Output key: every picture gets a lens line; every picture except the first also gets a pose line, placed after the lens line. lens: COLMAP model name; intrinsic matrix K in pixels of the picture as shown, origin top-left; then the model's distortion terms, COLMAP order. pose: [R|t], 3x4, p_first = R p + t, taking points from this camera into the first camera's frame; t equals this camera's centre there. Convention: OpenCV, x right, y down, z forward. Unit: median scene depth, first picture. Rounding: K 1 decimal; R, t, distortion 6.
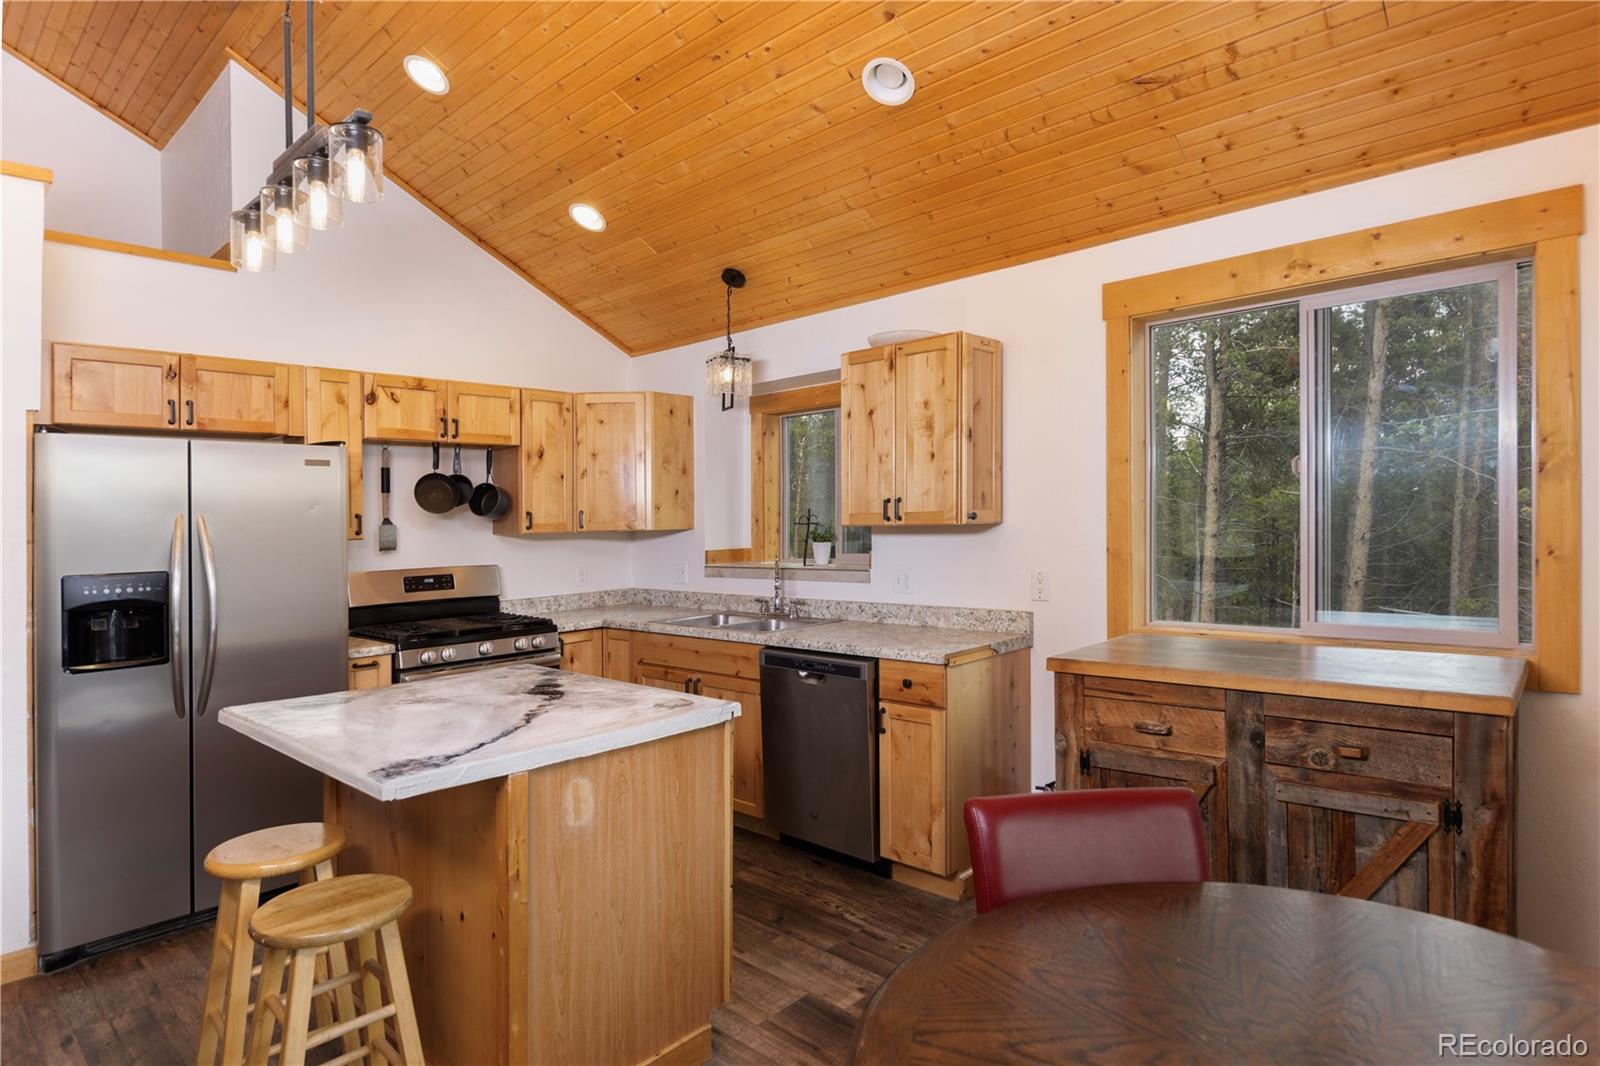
lens RADIAL K [[833.9, 0, 833.4], [0, 833.9, 516.0], [0, 0, 1]] dist [0.003311, -0.000194]
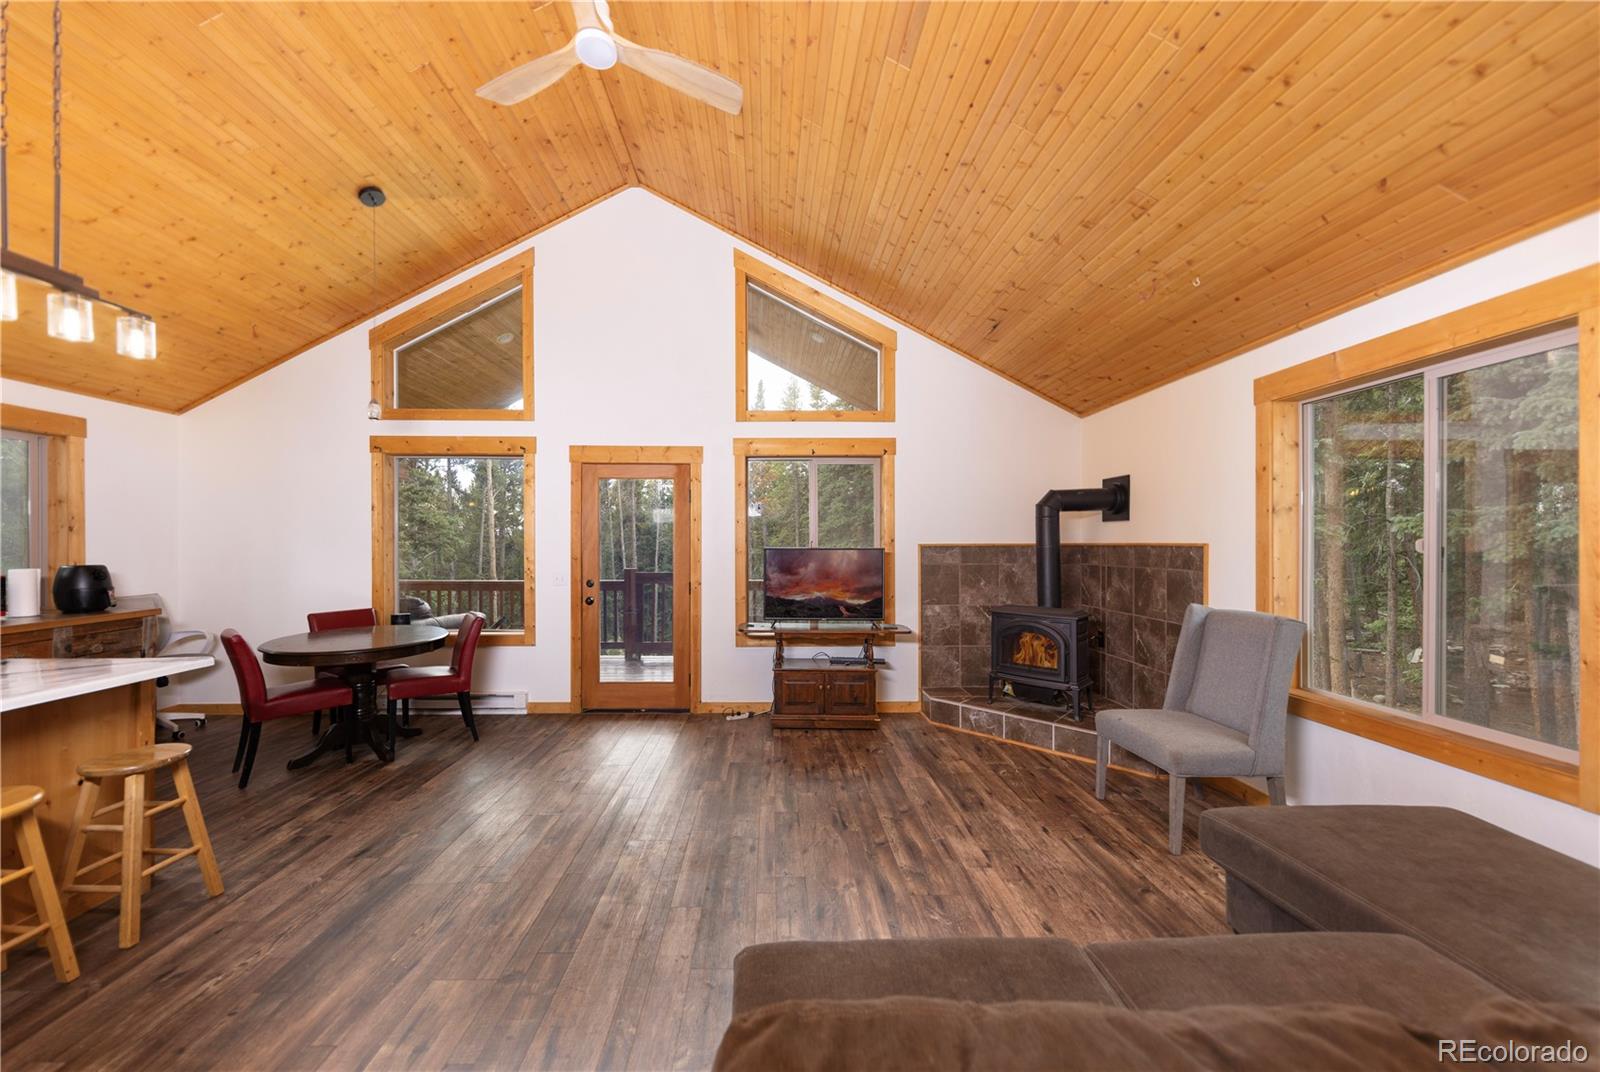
lens RADIAL K [[593.4, 0, 746.8], [0, 593.4, 558.0], [0, 0, 1]] dist [0.001745, -0.000033]
pose [[-0.632539, 0.009641, 0.774468, -1.064093], [0.013415, 0.999909, -0.001490, 0.032969], [-0.774412, 0.009447, -0.632611, 0.360902]]
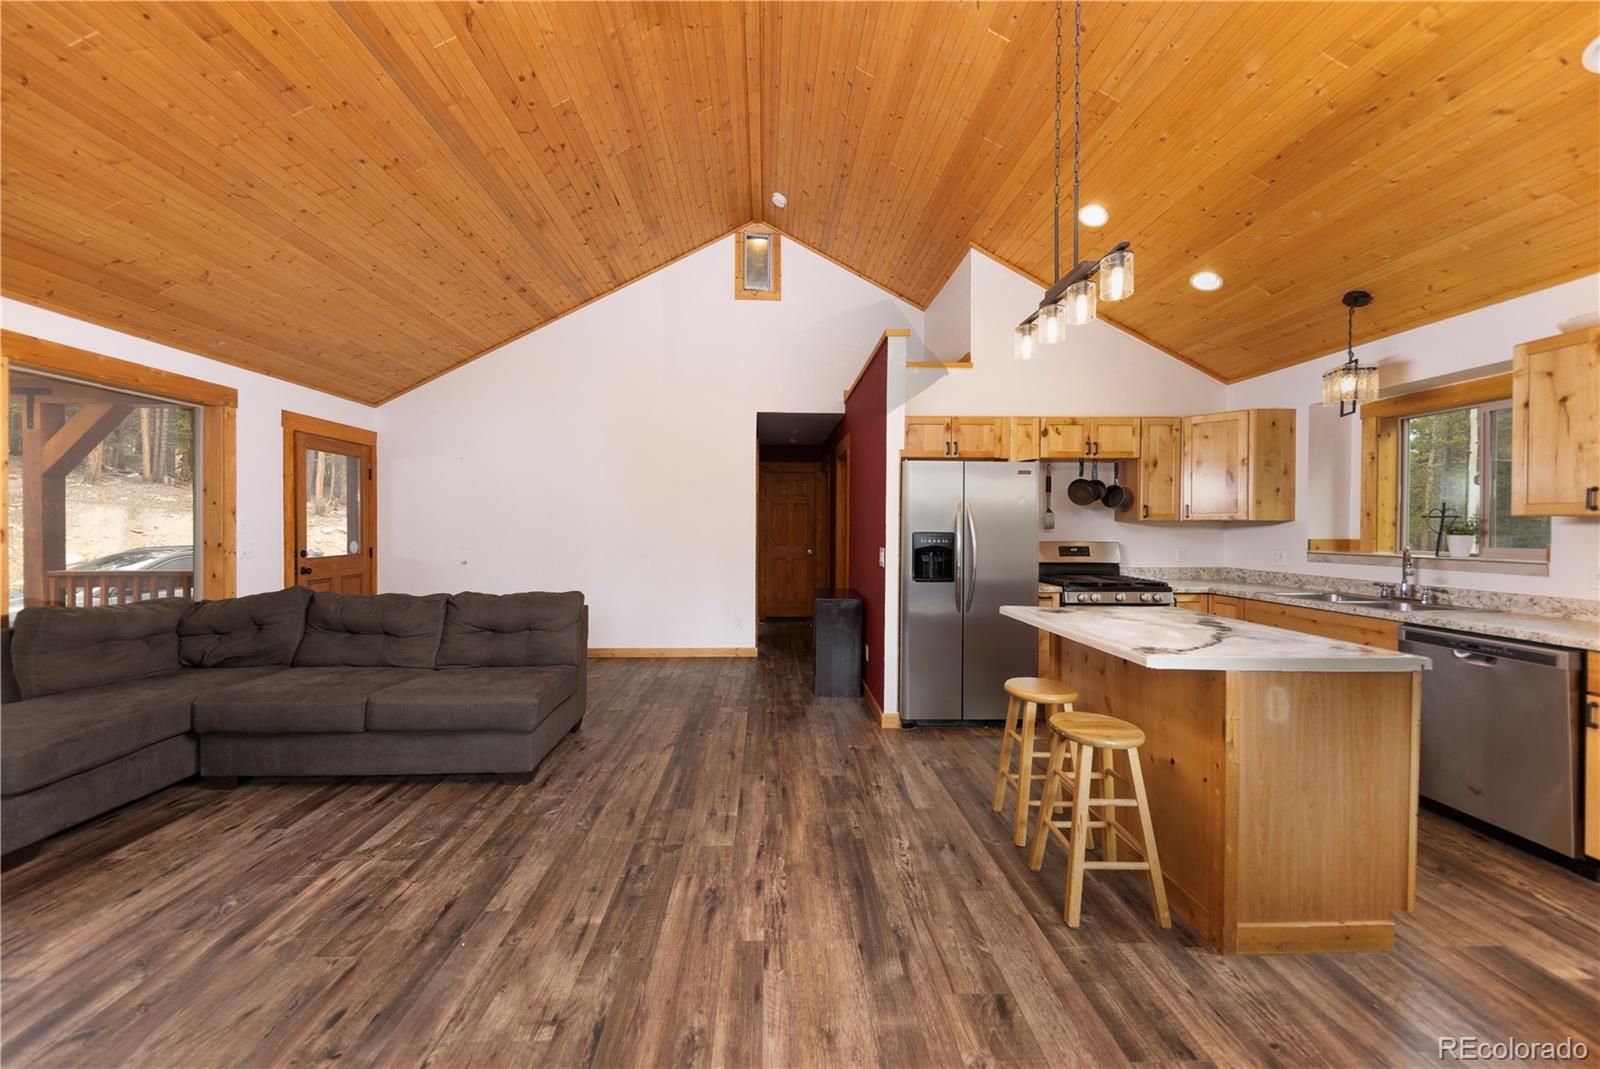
lens RADIAL K [[575.3, 0, 800.4], [0, 575.3, 517.5], [0, 0, 1]] dist [0.009700, -0.003567]
pose [[0.697661, 0.014607, -0.716279, -0.085193], [-0.015887, 0.999862, 0.004916, 0.022847], [0.716252, 0.007950, 0.697797, -0.101608]]
